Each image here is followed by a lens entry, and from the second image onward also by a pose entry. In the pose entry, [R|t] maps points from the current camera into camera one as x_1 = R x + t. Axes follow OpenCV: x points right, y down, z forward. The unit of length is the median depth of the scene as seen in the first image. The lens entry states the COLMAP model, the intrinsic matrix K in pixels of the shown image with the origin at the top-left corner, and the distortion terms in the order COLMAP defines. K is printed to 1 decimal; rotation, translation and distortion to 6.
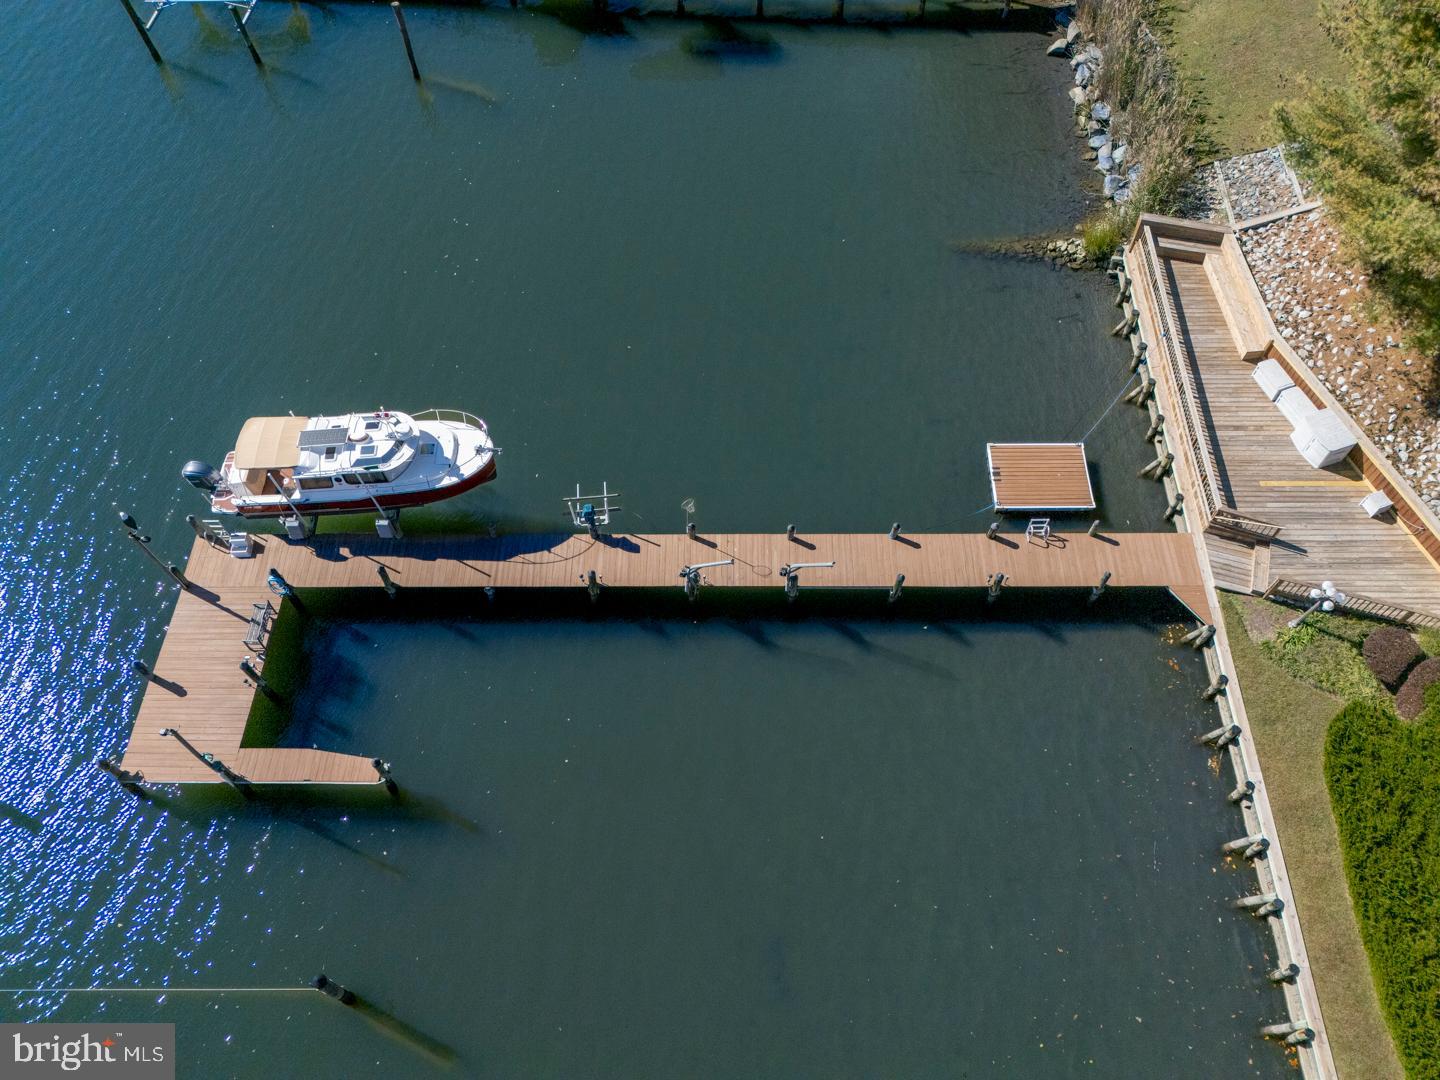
lens RADIAL K [[1056.4, 0, 720.0], [0, 1056.4, 540.0], [0, 0, 1]] dist [0.064836, -0.066554]
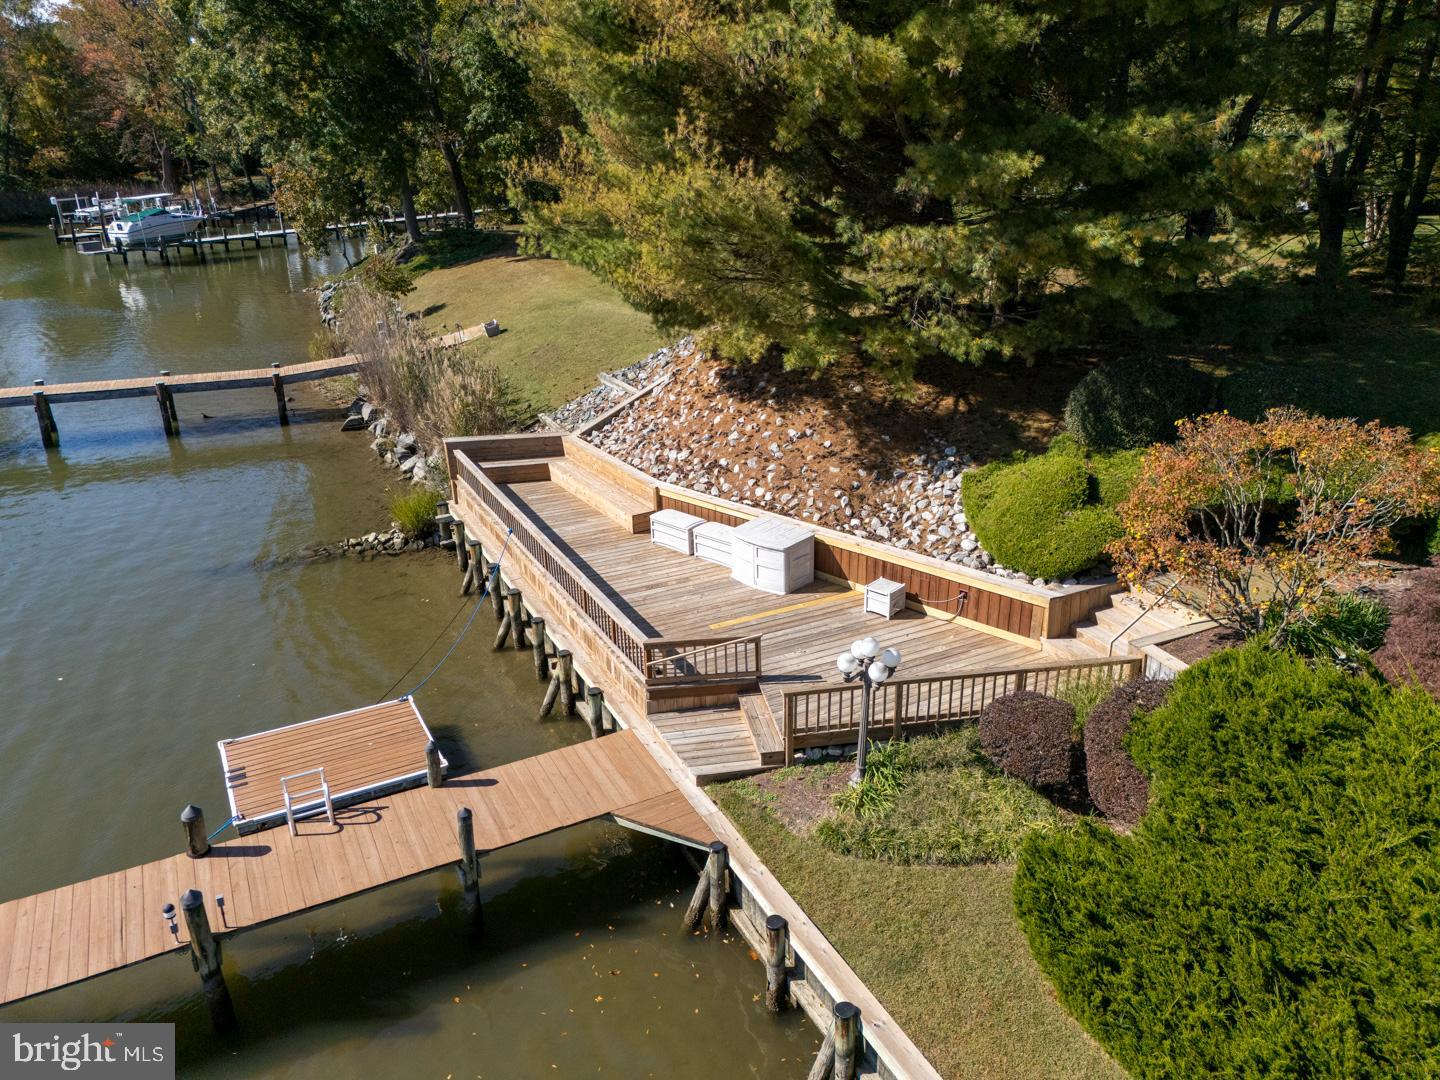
lens RADIAL K [[1052.0, 0, 720.0], [0, 1052.0, 540.0], [0, 0, 1]] dist [0.064459, -0.101956]
pose [[0.880268, -0.178578, 0.439589, 0.269104], [0.407205, 0.759875, -0.506729, 0.197524], [-0.243542, 0.625060, 0.741611, 0.548462]]
